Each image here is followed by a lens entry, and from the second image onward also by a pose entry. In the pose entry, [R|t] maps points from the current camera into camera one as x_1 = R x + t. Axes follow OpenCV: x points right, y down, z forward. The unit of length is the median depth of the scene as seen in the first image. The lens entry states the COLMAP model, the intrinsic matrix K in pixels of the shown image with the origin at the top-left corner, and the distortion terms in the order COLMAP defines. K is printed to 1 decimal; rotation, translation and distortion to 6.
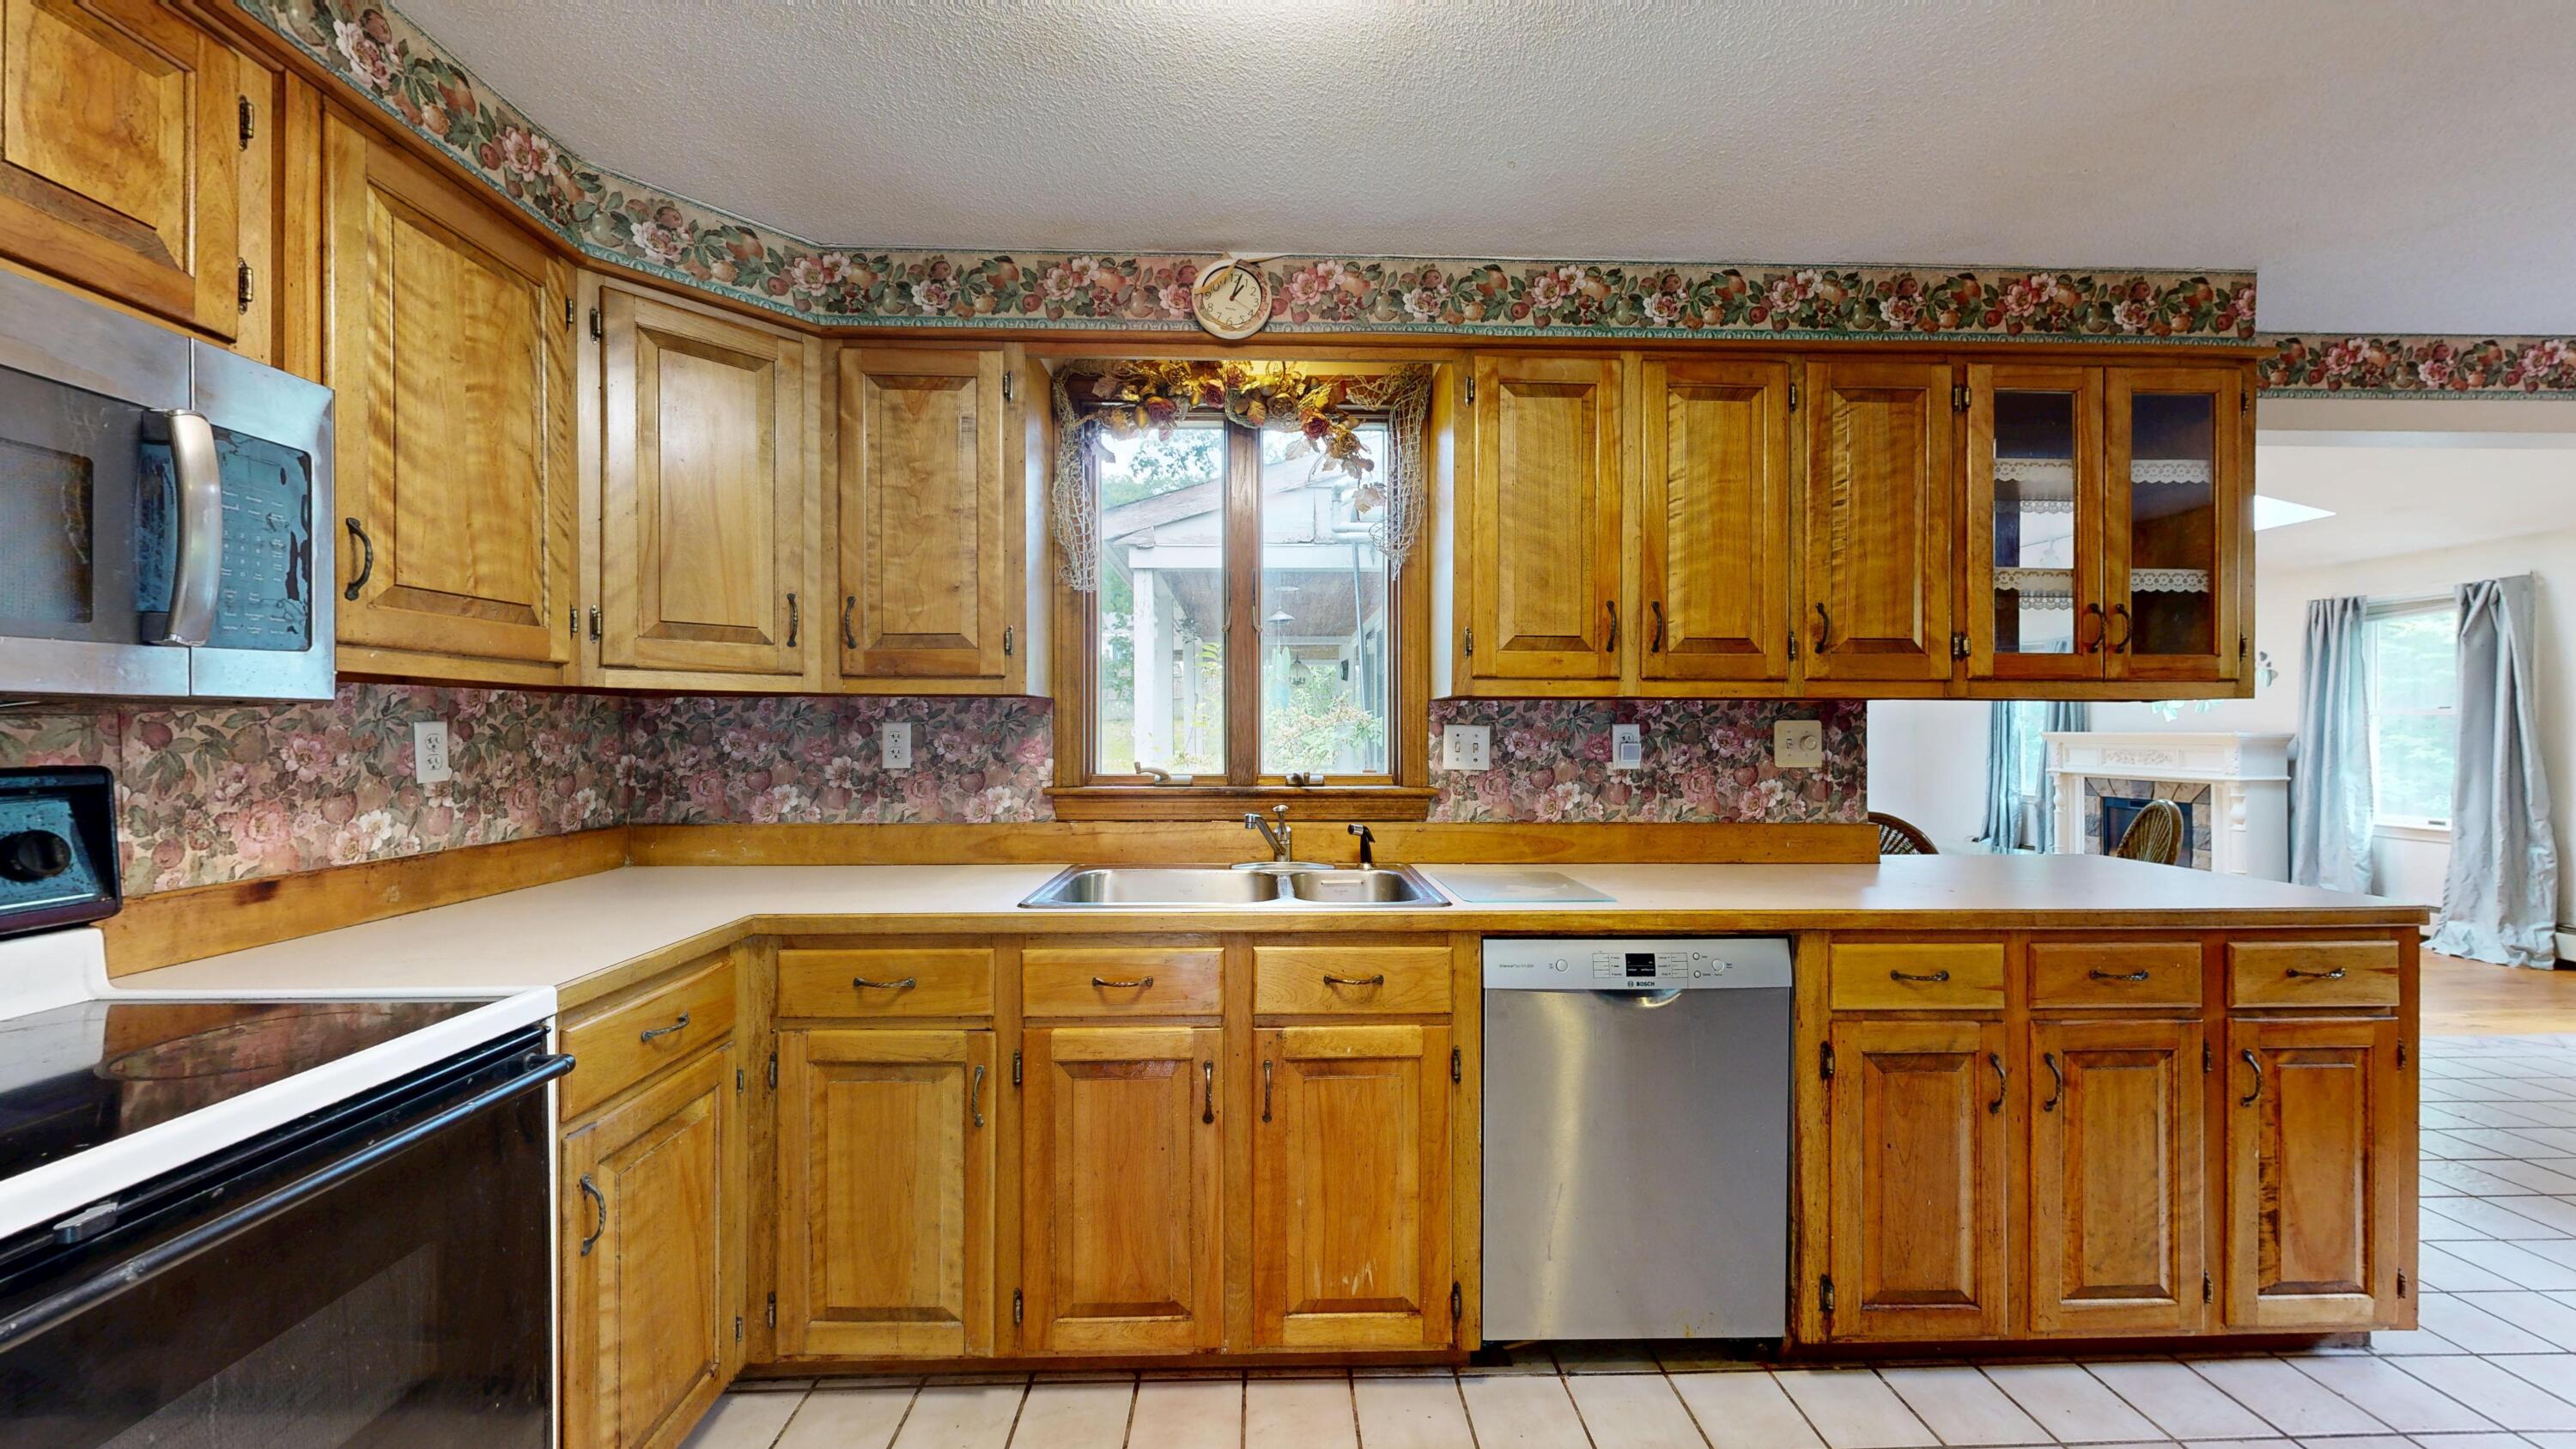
lens RADIAL K [[943.7, 0, 1288.1], [0, 943.7, 728.1], [0, 0, 1]] dist [0.001044, -0.000207]
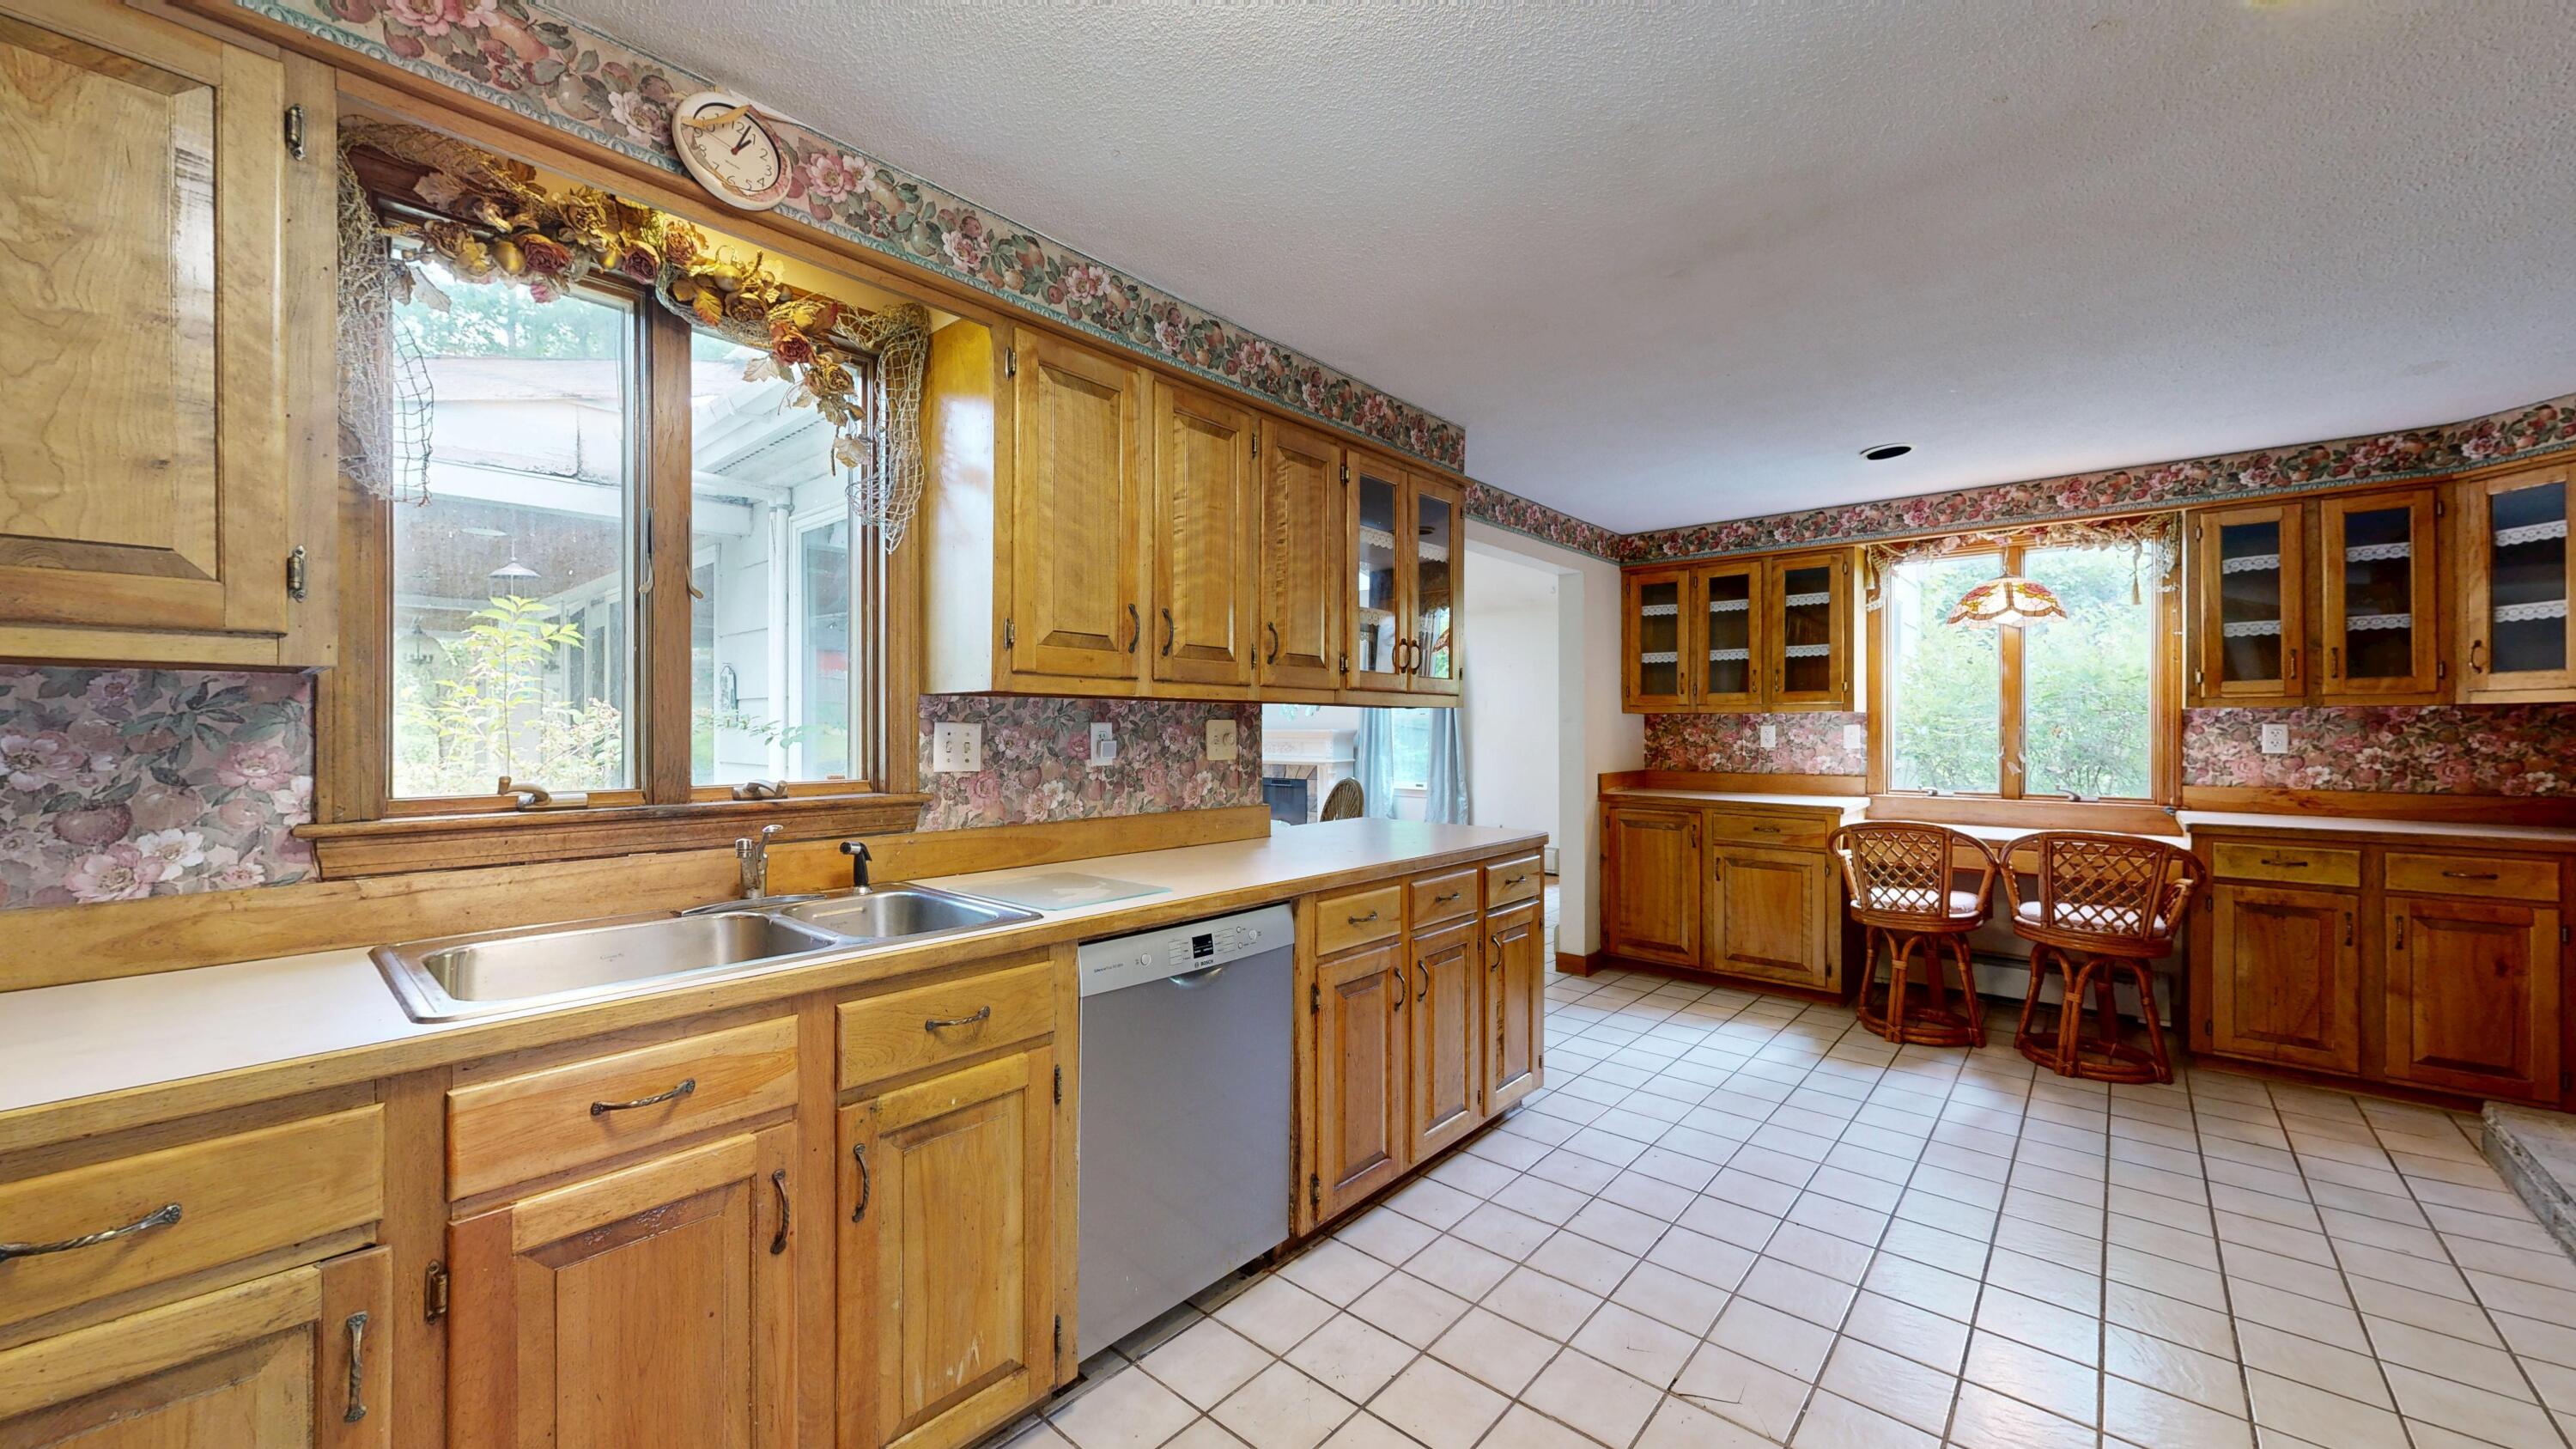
lens RADIAL K [[943.7, 0, 1288.1], [0, 943.7, 728.1], [0, 0, 1]] dist [0.001044, -0.000207]
pose [[0.684565, -0.000051, 0.728952, -0.283800], [-0.001325, 0.999998, 0.001314, 0.000404], [-0.728951, -0.001866, 0.684564, 0.155372]]
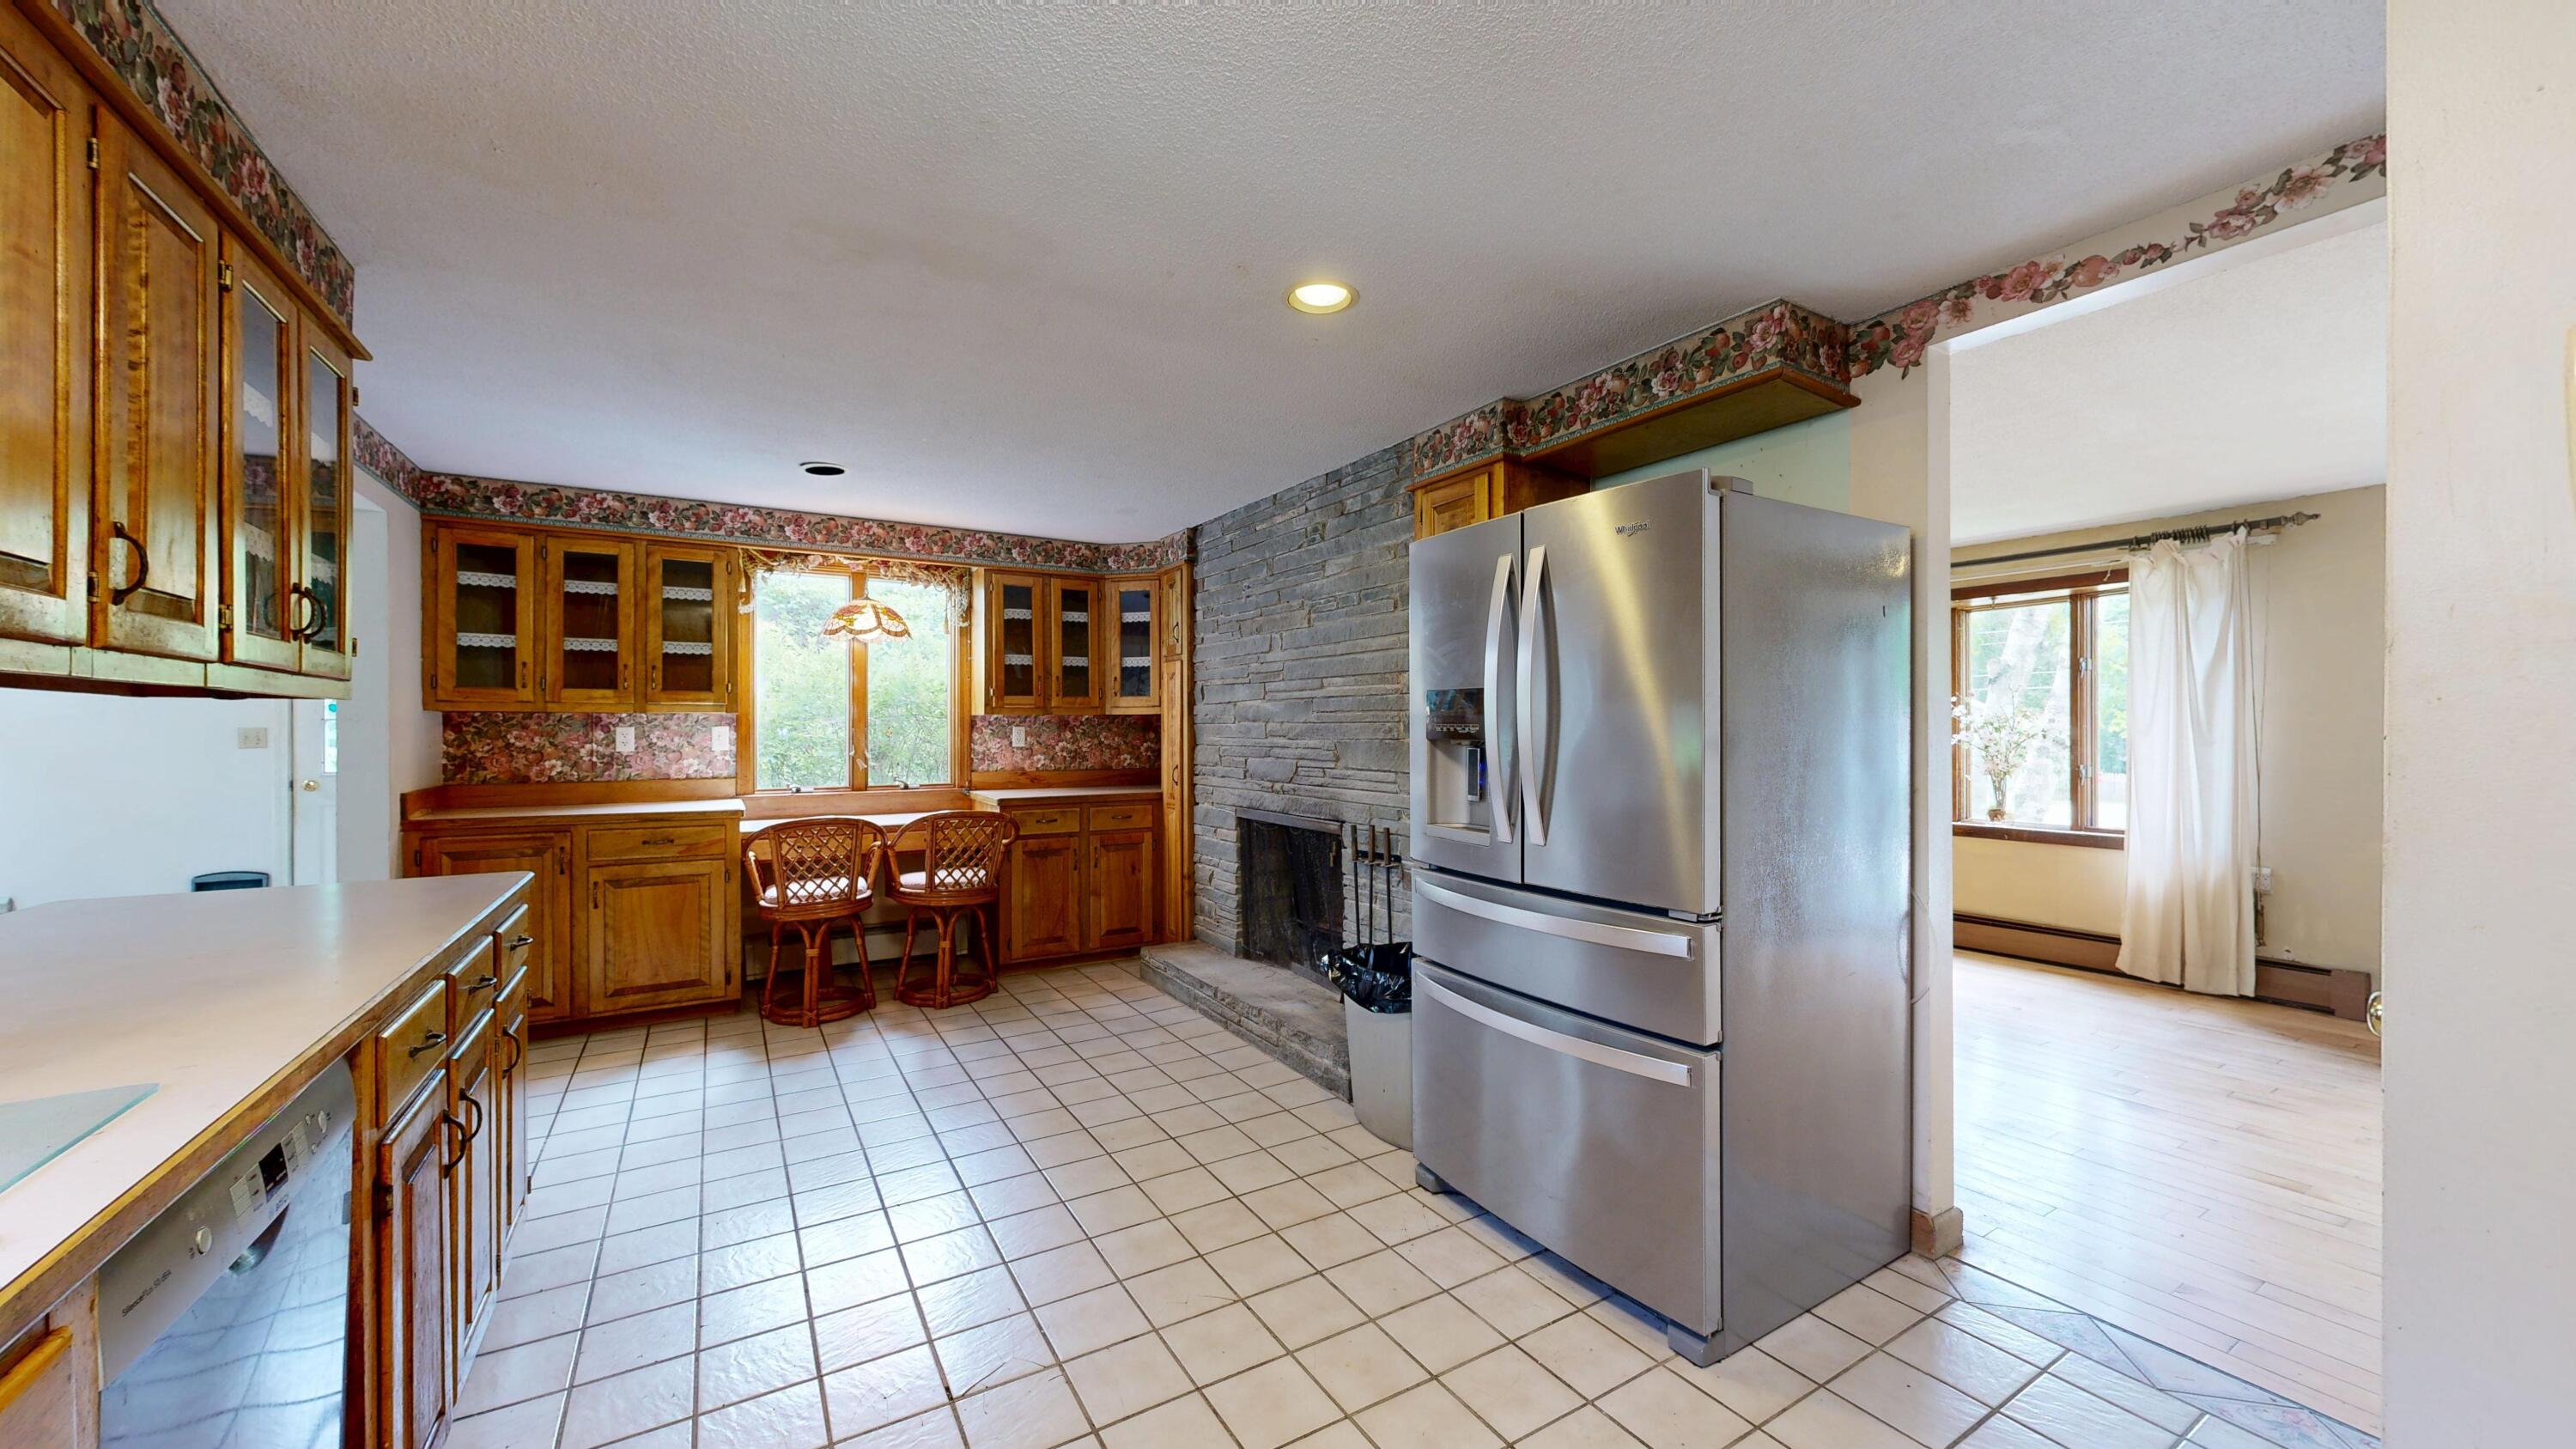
lens RADIAL K [[943.7, 0, 1288.1], [0, 943.7, 728.1], [0, 0, 1]] dist [0.001044, -0.000207]
pose [[-0.491238, 0.000066, 0.871025, -0.309939], [-0.000525, 1.000000, -0.000371, -0.002035], [-0.871025, -0.000639, -0.491238, 0.622370]]
